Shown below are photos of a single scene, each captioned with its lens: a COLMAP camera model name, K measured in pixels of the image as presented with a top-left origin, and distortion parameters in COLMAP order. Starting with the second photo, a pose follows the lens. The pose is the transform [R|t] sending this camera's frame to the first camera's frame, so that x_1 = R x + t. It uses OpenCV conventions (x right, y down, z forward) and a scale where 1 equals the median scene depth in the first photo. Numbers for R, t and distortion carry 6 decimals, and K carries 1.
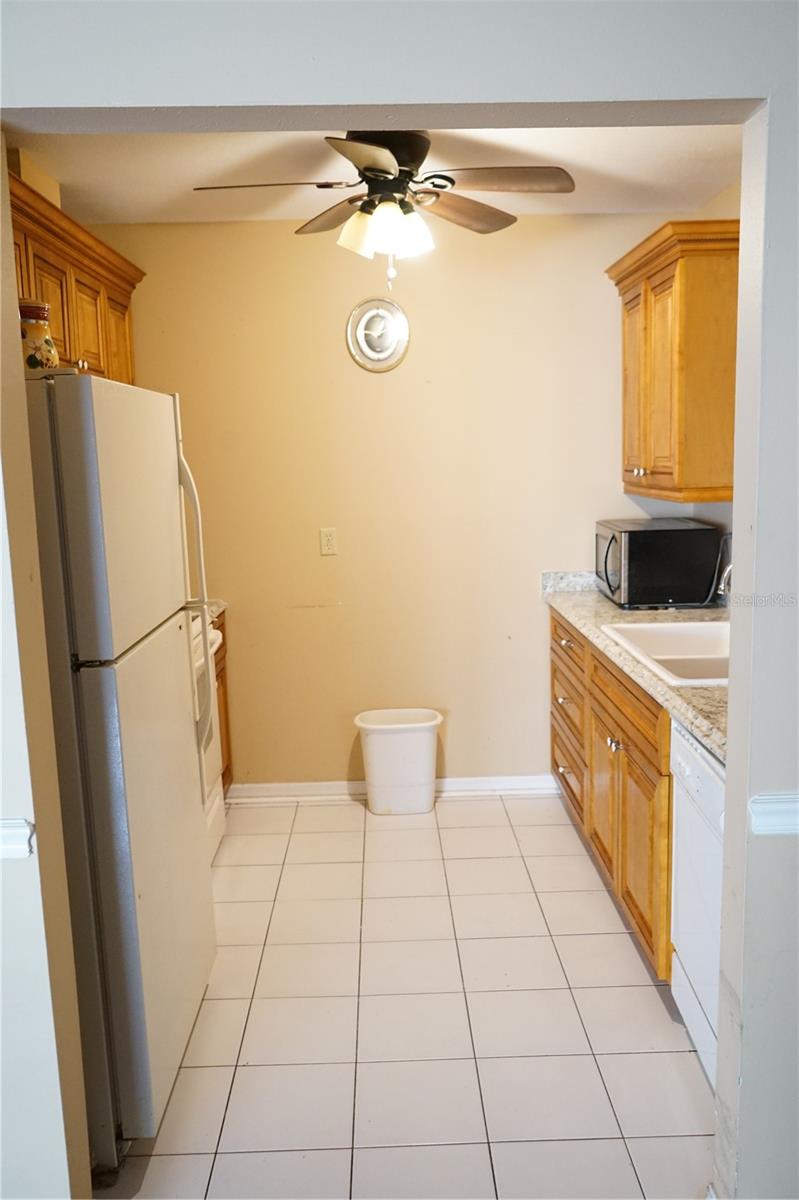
lens RADIAL K [[954.8, 0, 399.5], [0, 954.8, 600.0], [0, 0, 1]] dist [-0.015176, 0.014586]
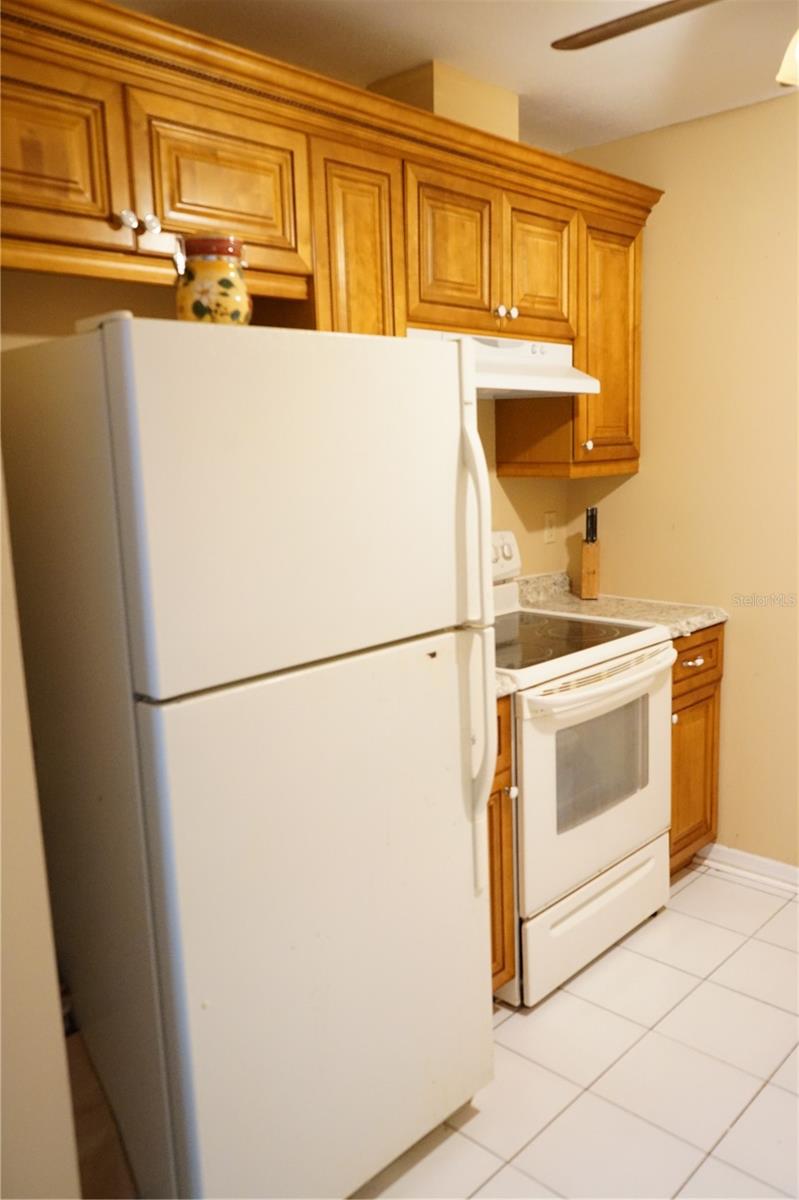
lens RADIAL K [[954.8, 0, 399.5], [0, 954.8, 600.0], [0, 0, 1]] dist [-0.015176, 0.014586]
pose [[0.717629, 0.121257, -0.685788, 0.195856], [-0.095173, 0.992562, 0.075908, -0.051738], [0.689892, 0.010794, 0.723832, 0.331584]]
